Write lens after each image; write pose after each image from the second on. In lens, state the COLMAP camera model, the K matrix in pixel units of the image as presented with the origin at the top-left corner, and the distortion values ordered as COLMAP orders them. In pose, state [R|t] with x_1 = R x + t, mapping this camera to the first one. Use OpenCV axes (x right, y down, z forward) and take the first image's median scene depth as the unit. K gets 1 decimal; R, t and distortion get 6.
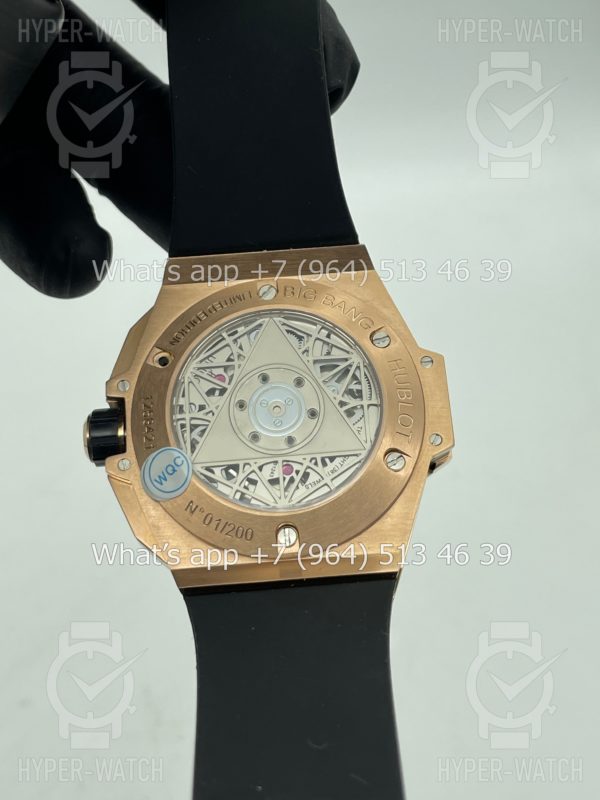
lens RADIAL K [[1182.1, 0, 300.0], [0, 1182.1, 400.0], [0, 0, 1]] dist [0.021383, -0.041187]
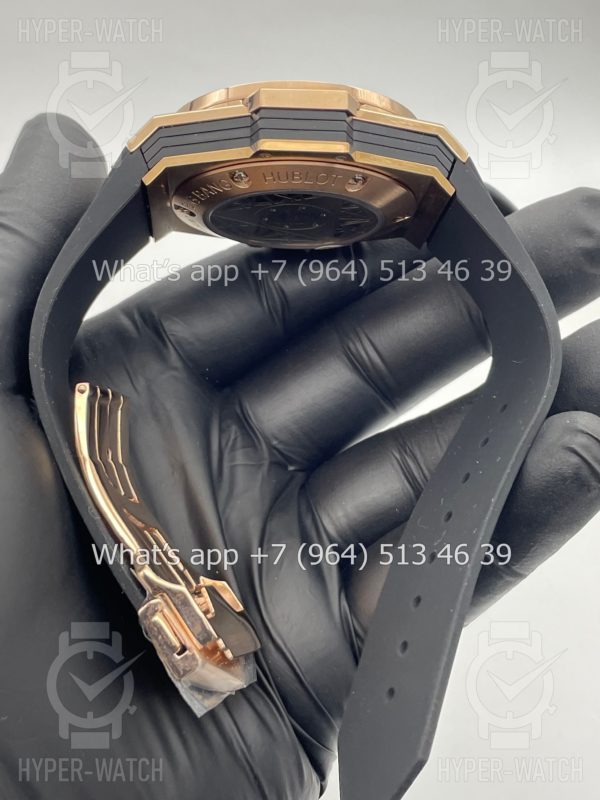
lens RADIAL K [[1182.1, 0, 300.0], [0, 1182.1, 400.0], [0, 0, 1]] dist [0.021383, -0.041187]
pose [[0.999999, -0.000958, 0.000516, -0.000290], [0.000959, 0.999999, -0.000848, -0.480942], [-0.000515, 0.000849, 1.000000, -0.000145]]
